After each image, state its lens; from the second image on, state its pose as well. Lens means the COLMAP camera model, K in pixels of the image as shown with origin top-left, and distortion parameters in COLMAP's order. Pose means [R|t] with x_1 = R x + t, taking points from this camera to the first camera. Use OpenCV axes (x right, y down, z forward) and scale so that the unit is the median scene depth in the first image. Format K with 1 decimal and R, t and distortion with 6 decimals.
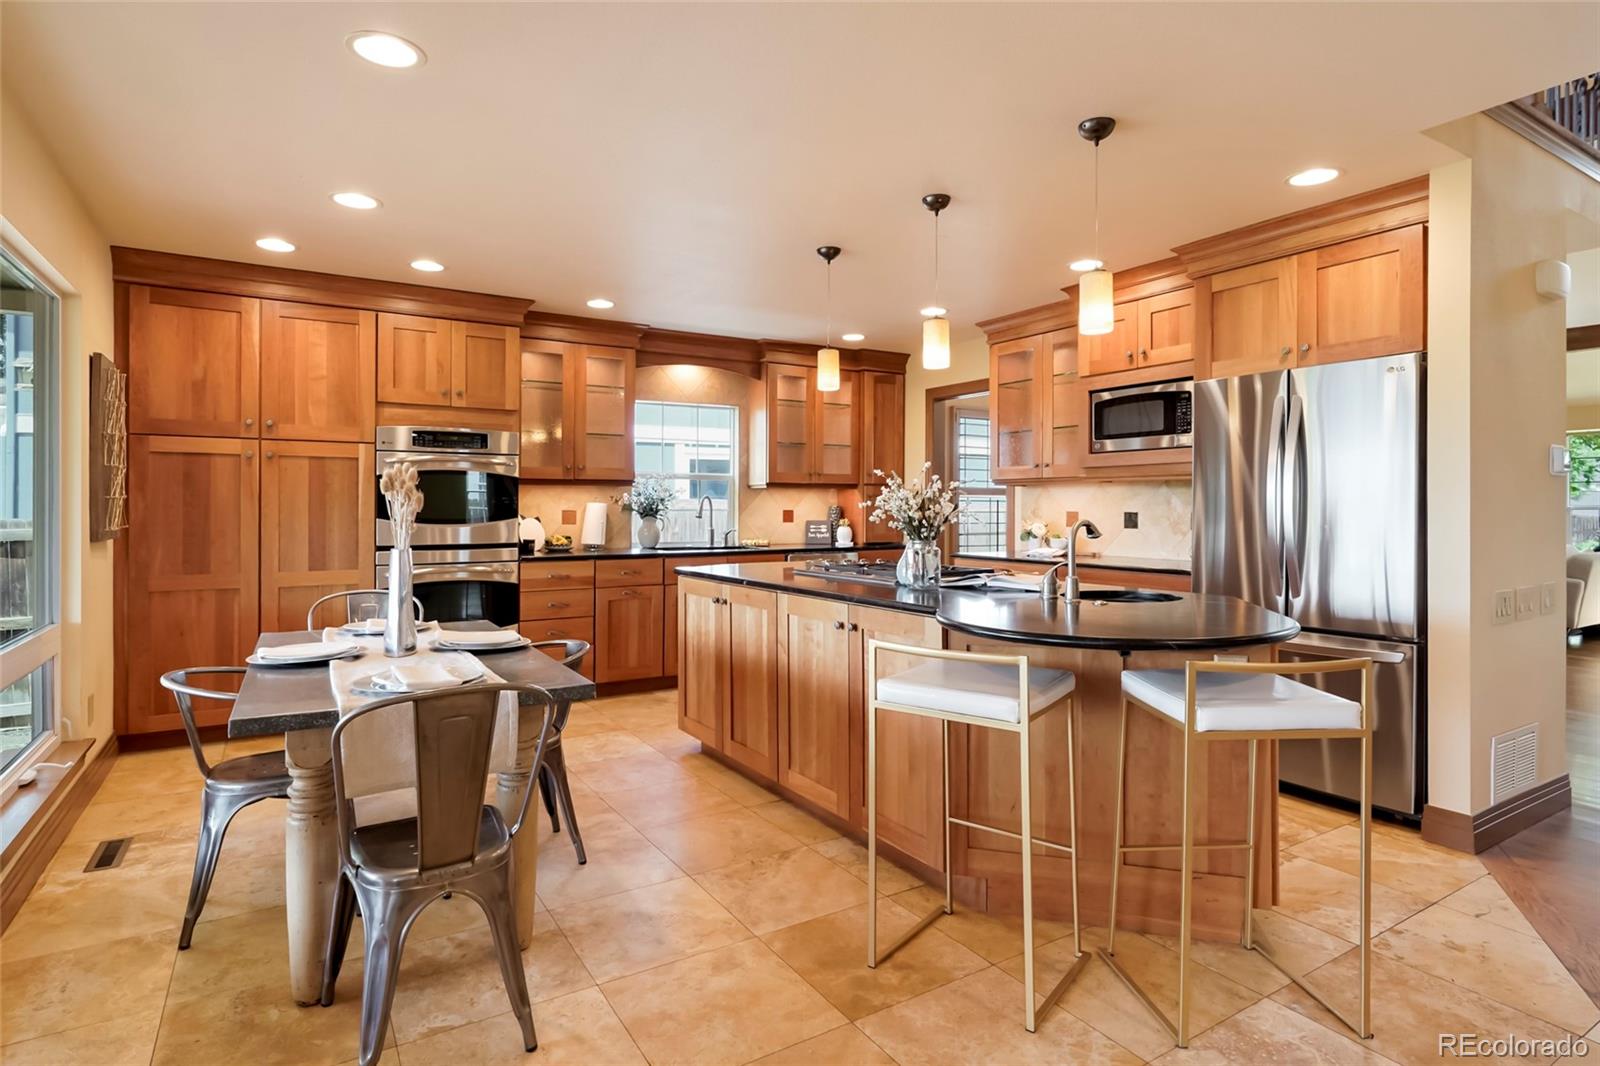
lens RADIAL K [[829.6, 0, 764.9], [0, 829.6, 505.3], [0, 0, 1]] dist [-0.000838, 0.001493]
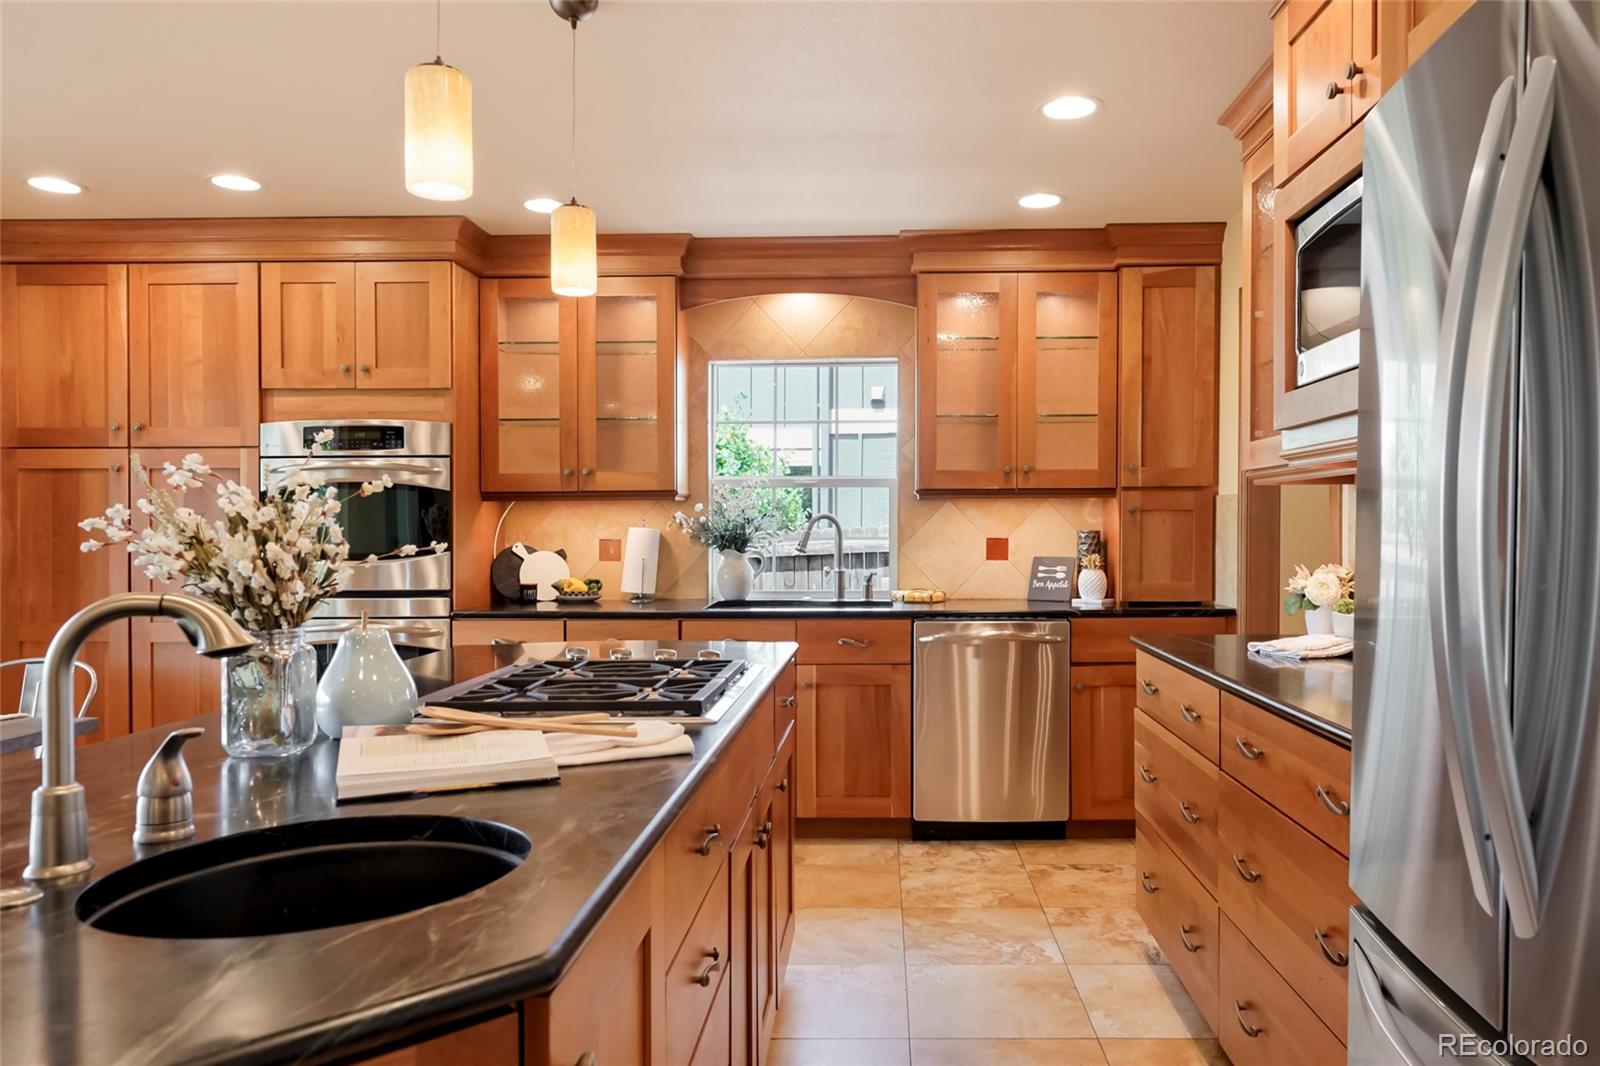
lens RADIAL K [[1108.1, 0, 808.6], [0, 1108.1, 540.9], [0, 0, 1]] dist [-0.001382, 0.000728]
pose [[0.853656, 0.000243, -0.520838, 0.389645], [0.005902, 0.999931, 0.010141, -0.000825], [0.520805, -0.011731, 0.853595, 0.387216]]
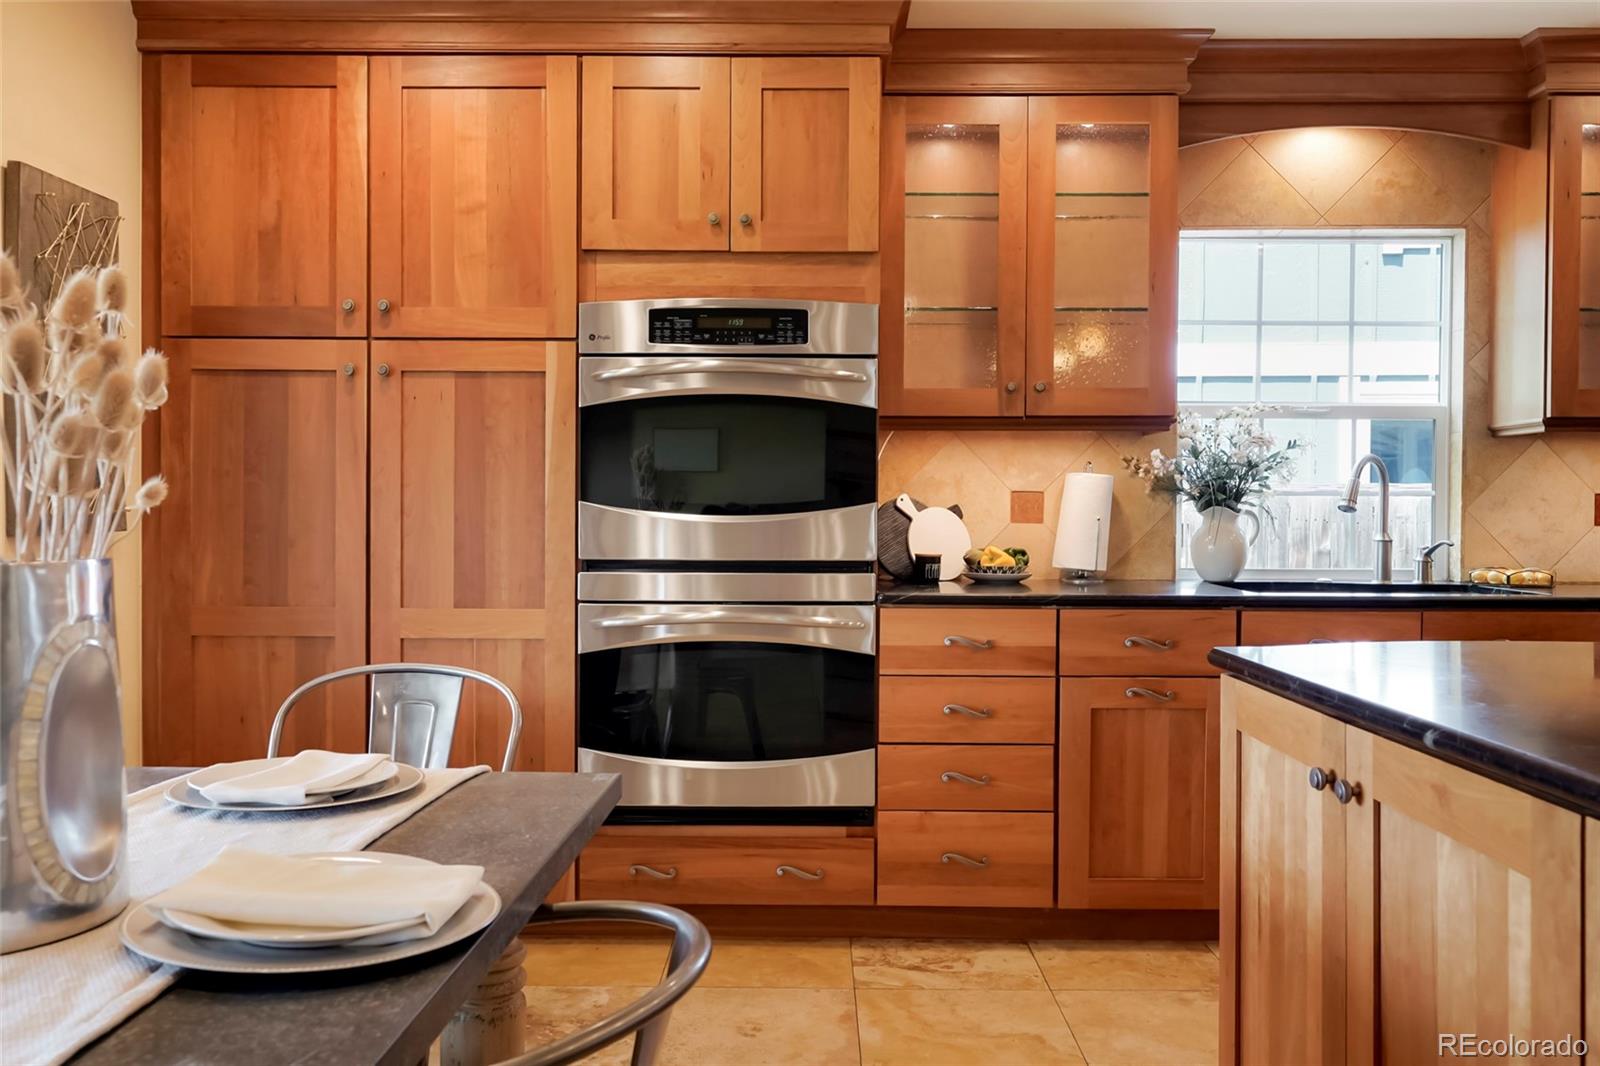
lens RADIAL K [[1289.1, 0, 809.0], [0, 1289.1, 523.0], [0, 0, 1]] dist [0.009960, -0.008825]
pose [[0.868071, 0.008874, -0.496361, 0.003863], [-0.003584, 0.999926, 0.011608, 0.017372], [0.496427, -0.008298, 0.868039, 0.391547]]
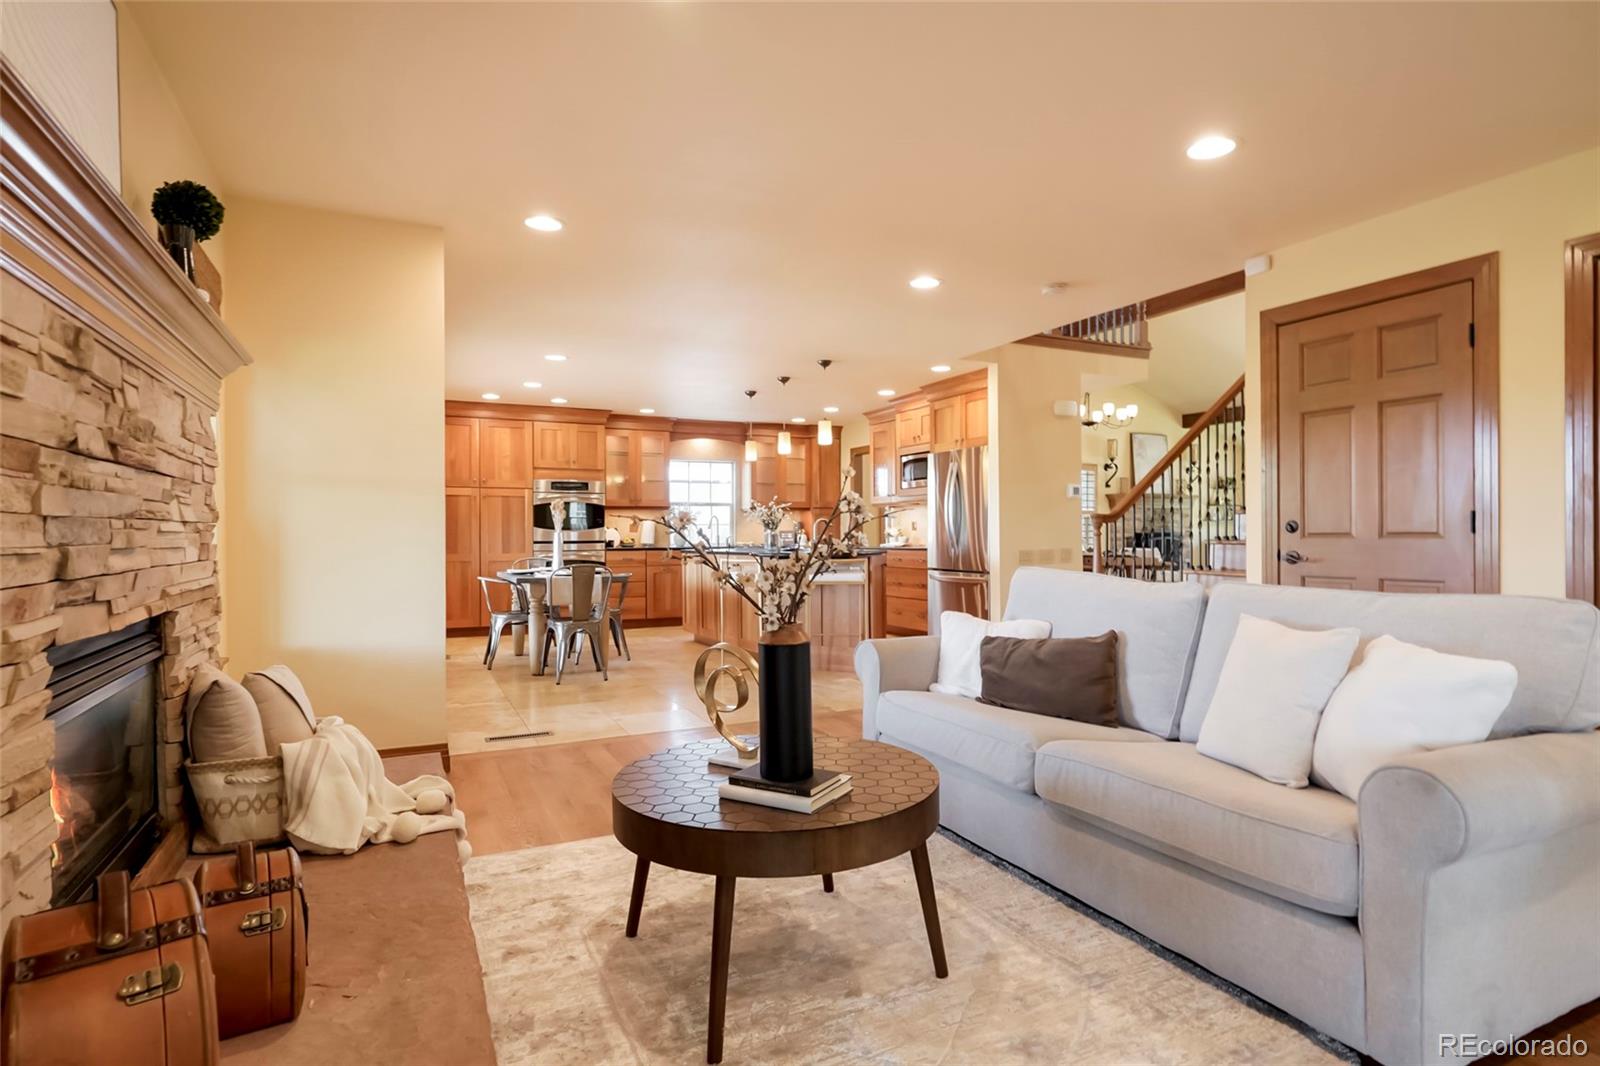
lens RADIAL K [[829.6, 0, 755.9], [0, 829.6, 541.6], [0, 0, 1]] dist [-0.000838, 0.001493]
pose [[0.992990, -0.006064, -0.118041, 0.251817], [0.007207, 0.999931, 0.009259, 0.031610], [0.117977, -0.010045, 0.992965, -0.787340]]
